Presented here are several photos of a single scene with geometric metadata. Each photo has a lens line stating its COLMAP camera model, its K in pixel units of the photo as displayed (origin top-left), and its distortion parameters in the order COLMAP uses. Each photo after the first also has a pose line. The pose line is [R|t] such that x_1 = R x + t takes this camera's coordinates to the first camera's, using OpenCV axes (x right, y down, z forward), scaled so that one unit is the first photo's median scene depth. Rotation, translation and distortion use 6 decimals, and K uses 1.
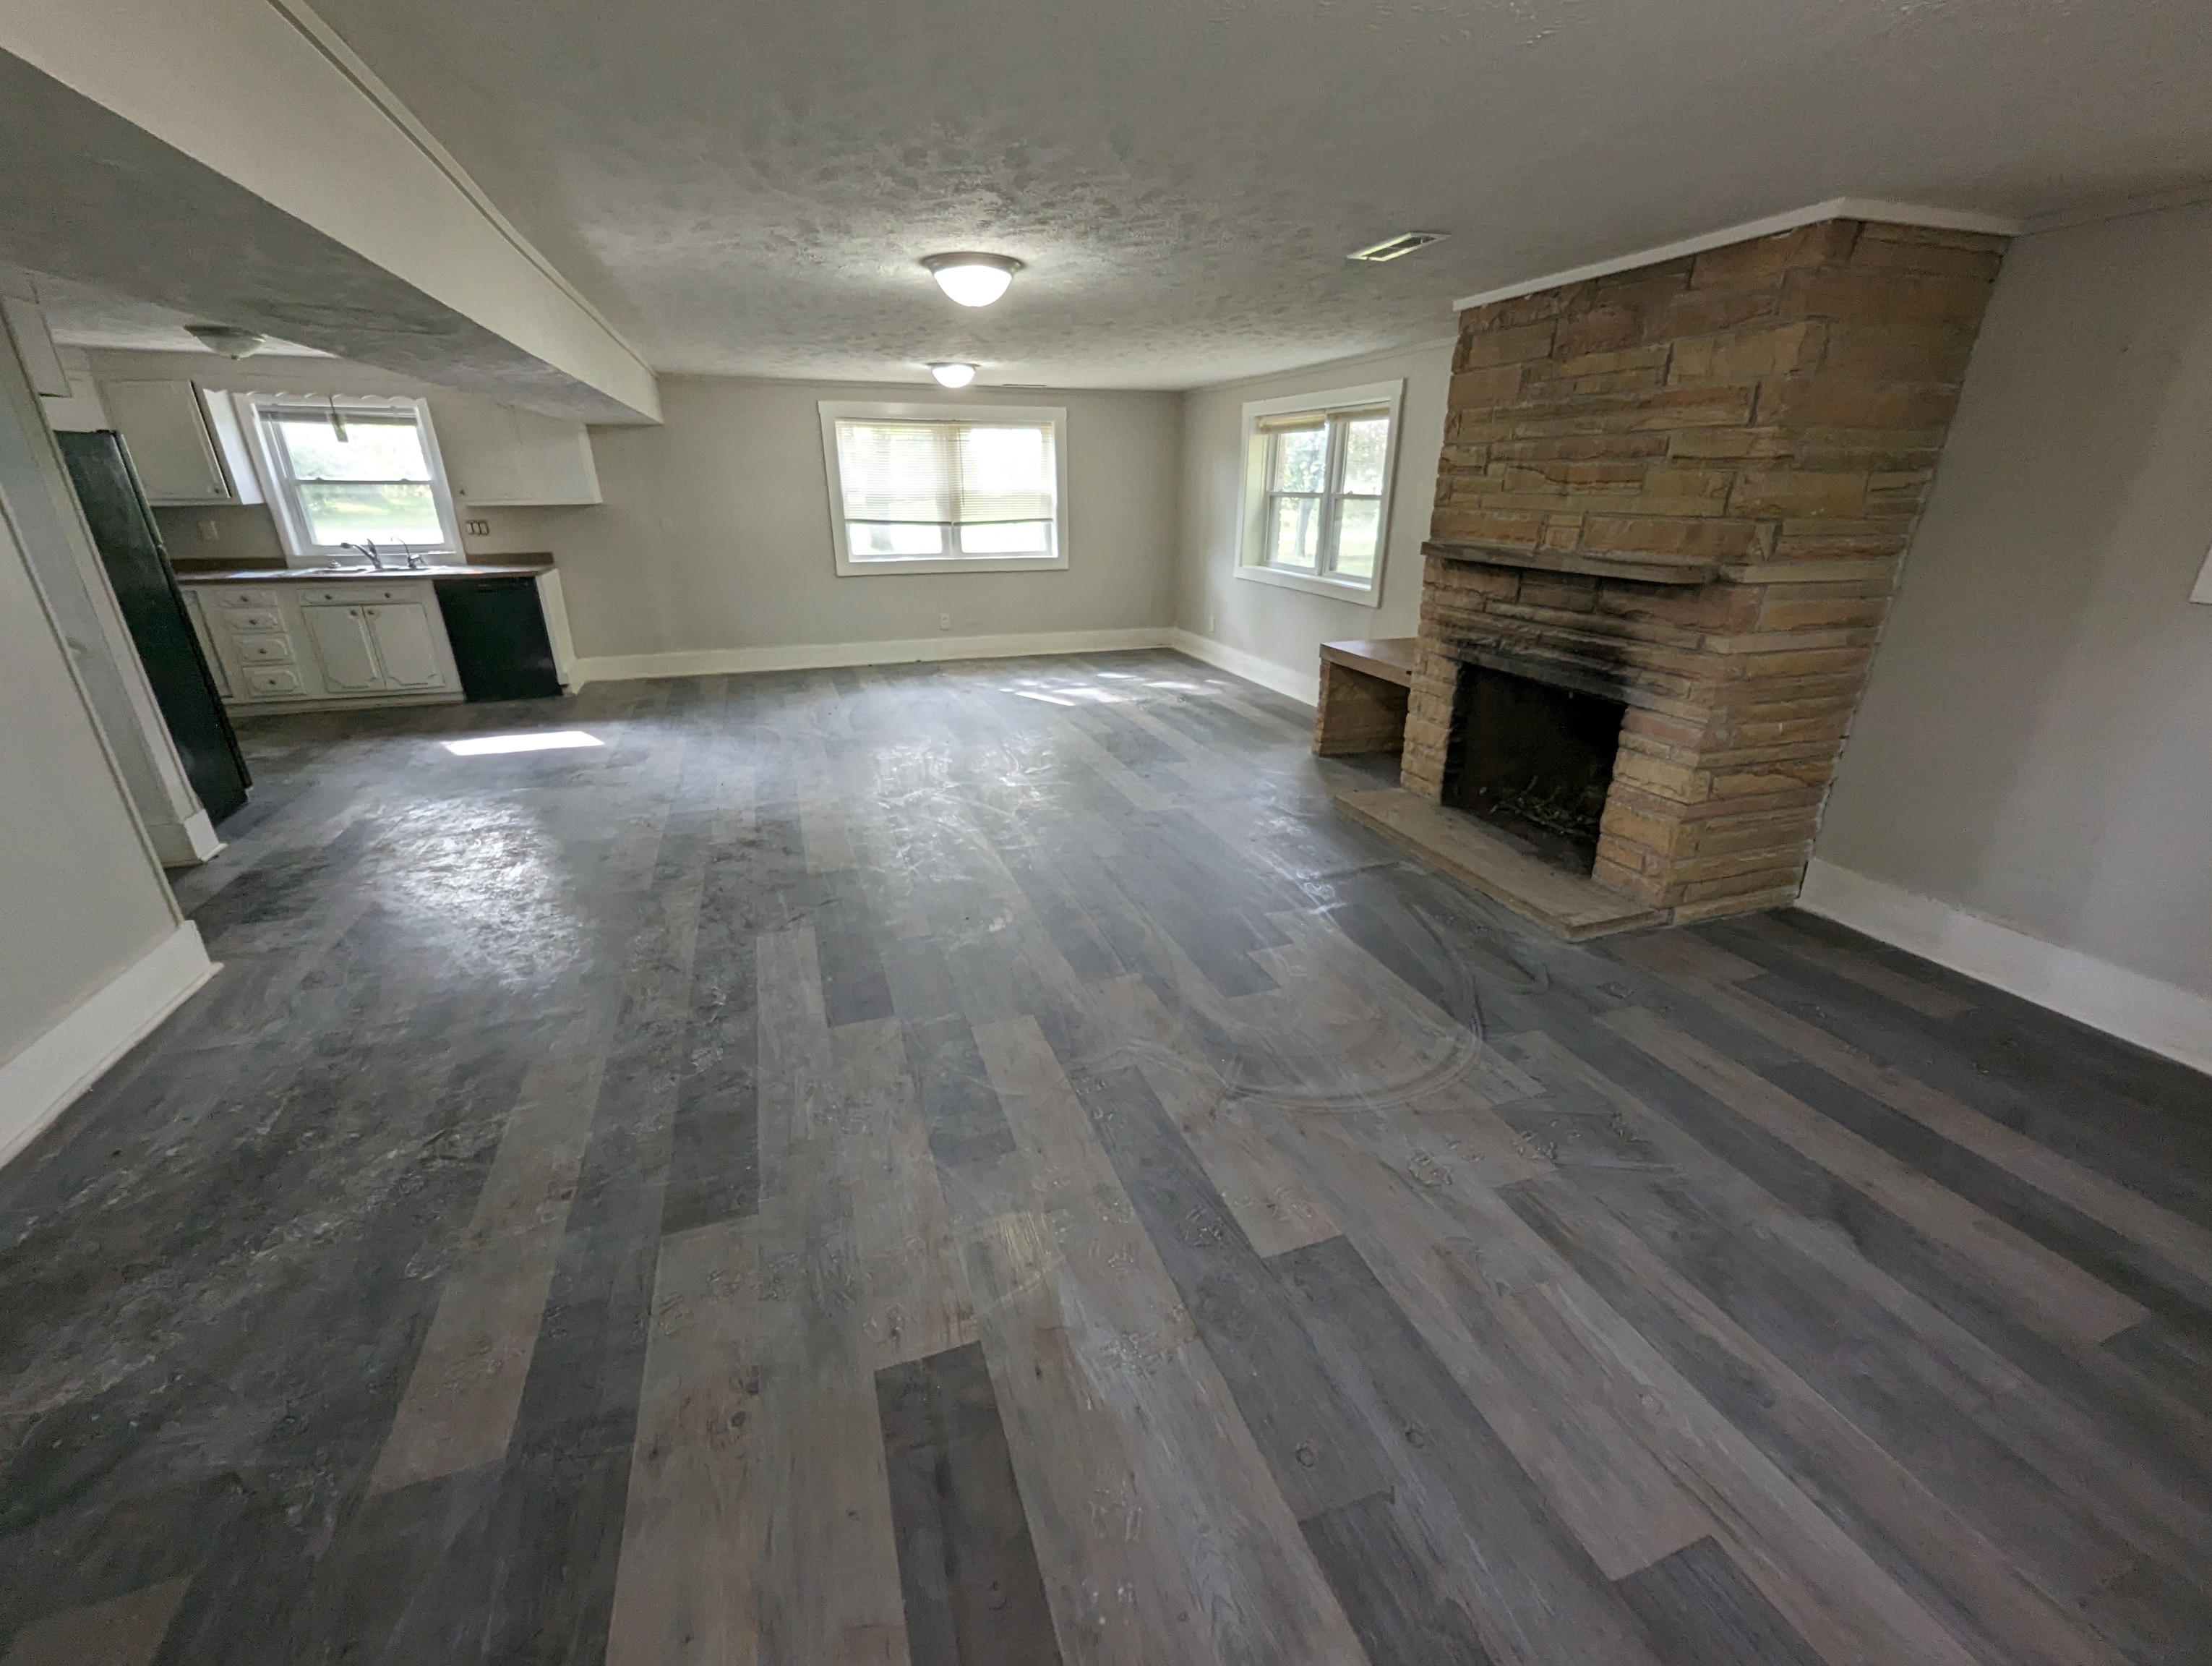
lens RADIAL K [[923.9, 0, 1115.0], [0, 923.9, 835.5], [0, 0, 1]] dist [0.002010, 0.001961]
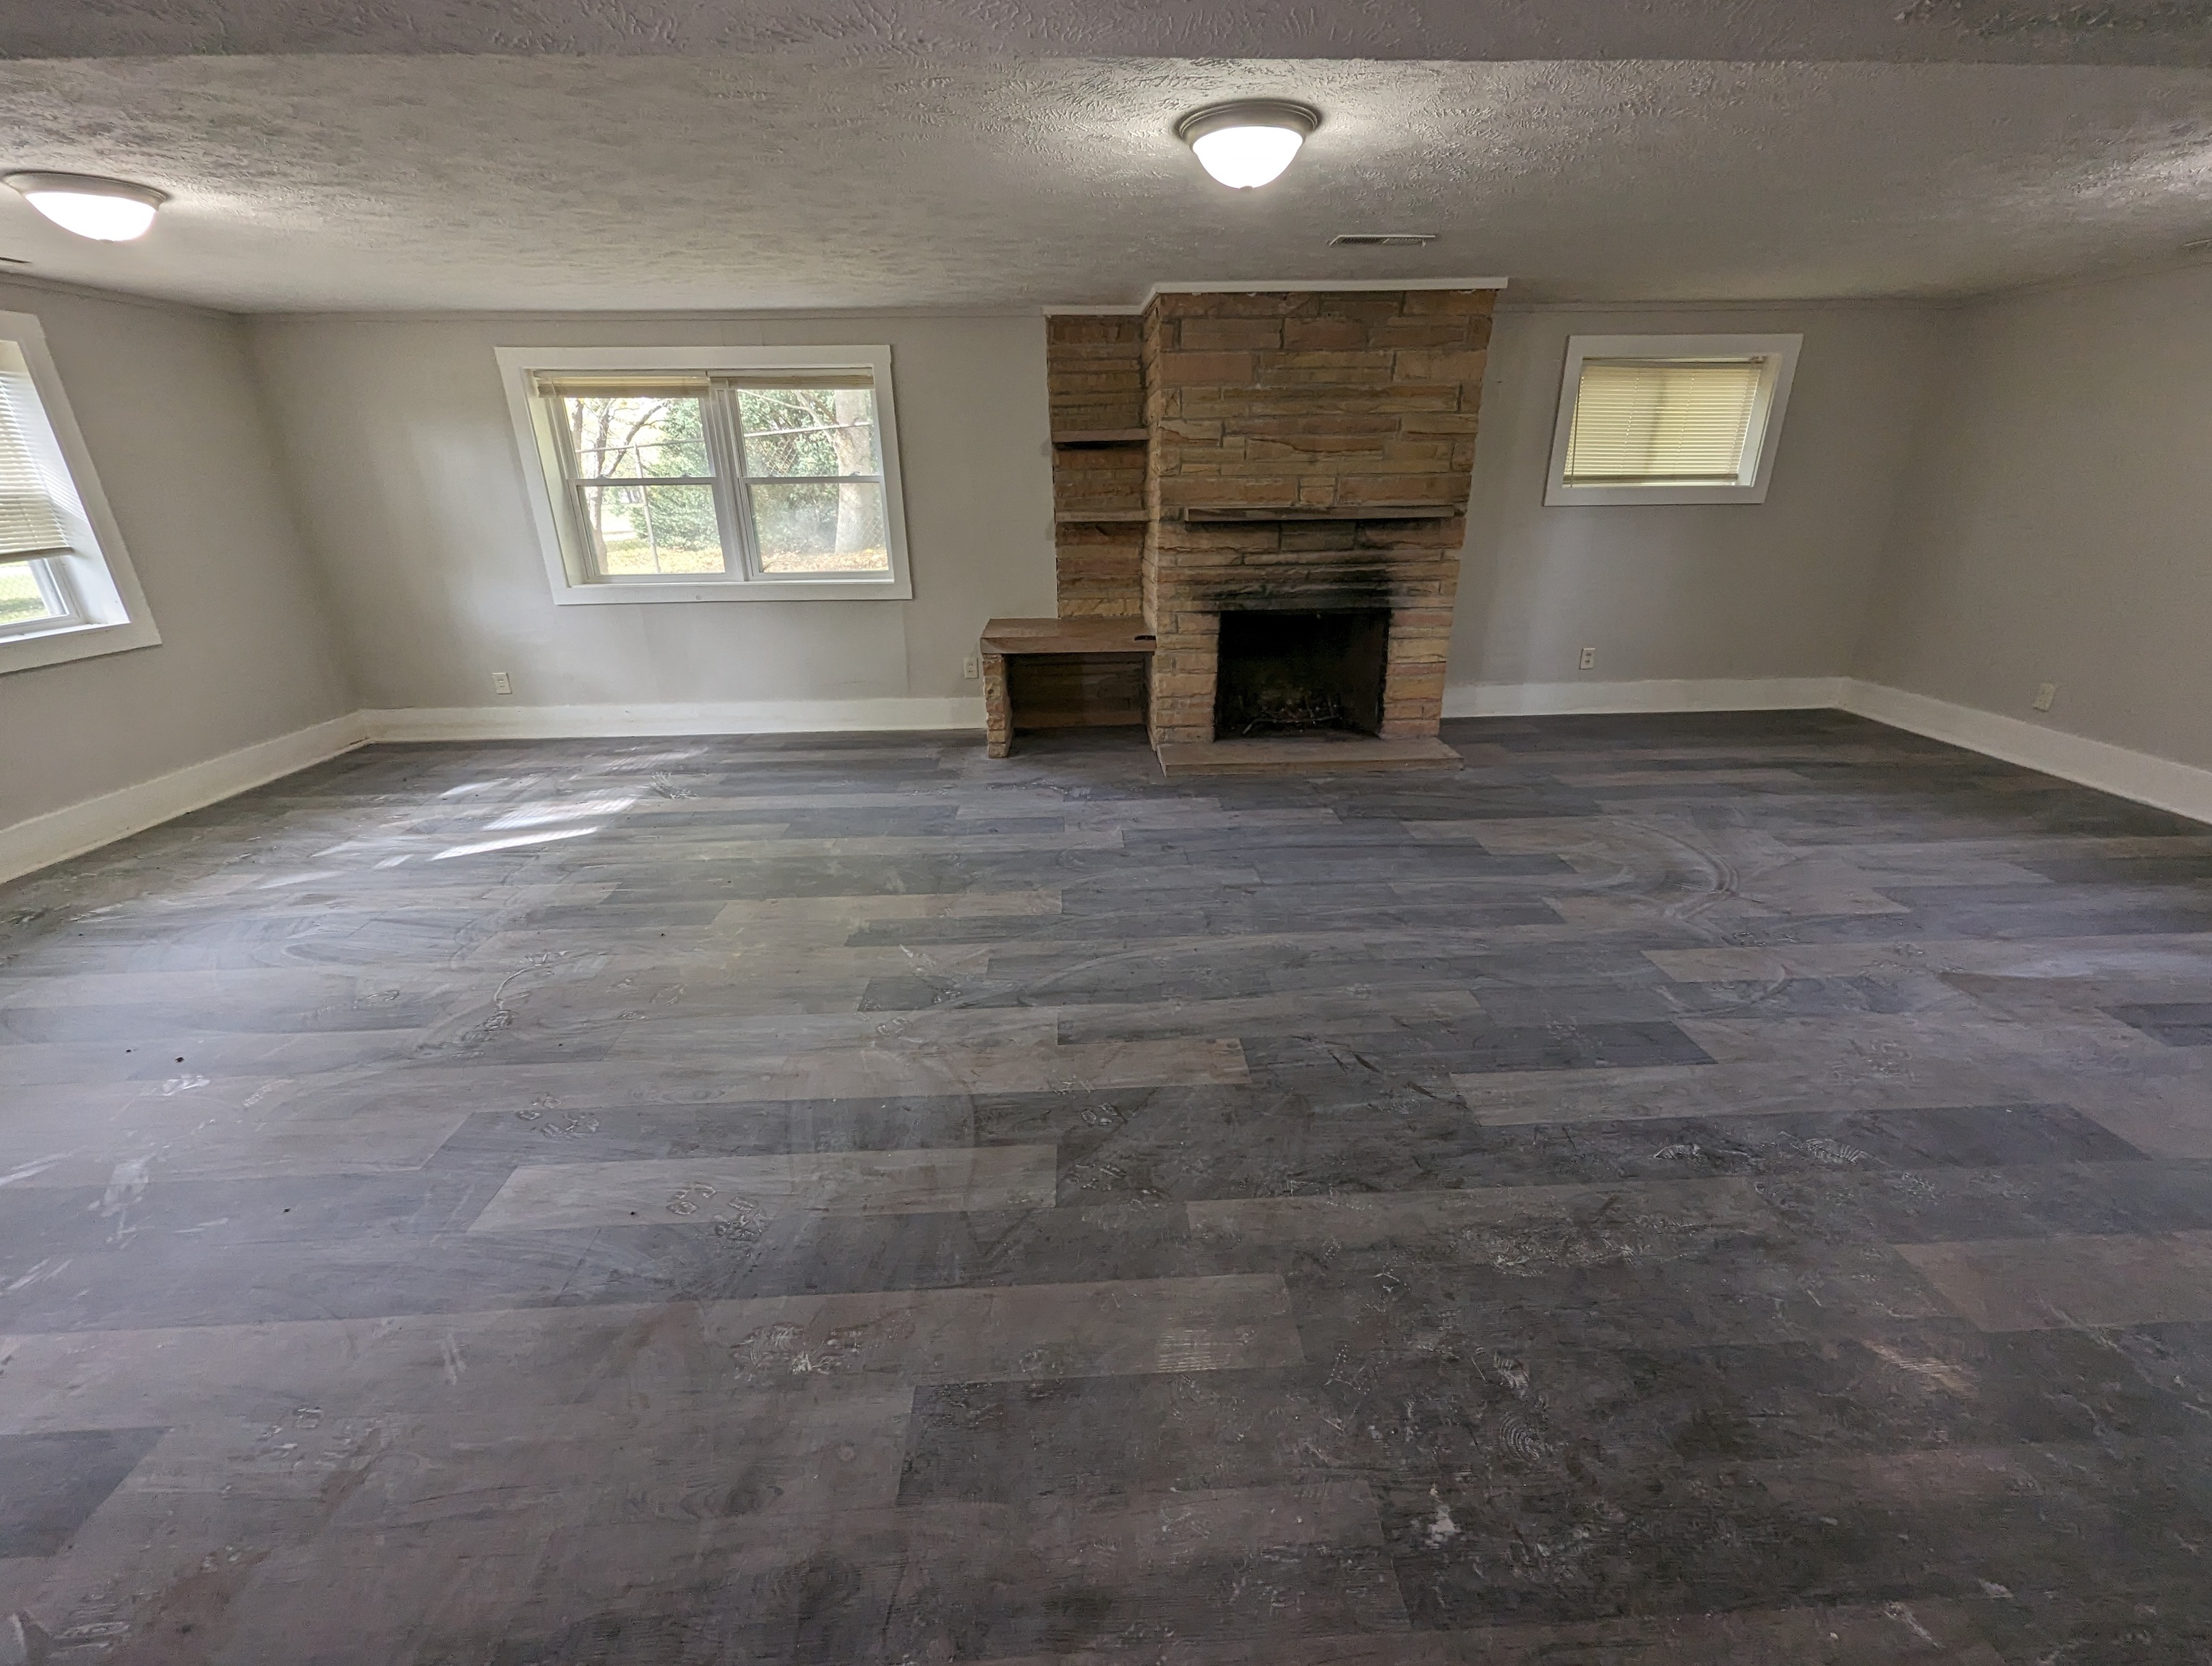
lens RADIAL K [[923.9, 0, 1113.0], [0, 923.9, 839.4], [0, 0, 1]] dist [0.002010, 0.001961]
pose [[0.299275, -0.360221, 0.883558, -0.901465], [0.357111, 0.900986, 0.246367, -0.307032], [-0.884820, 0.241797, 0.398281, 0.850624]]
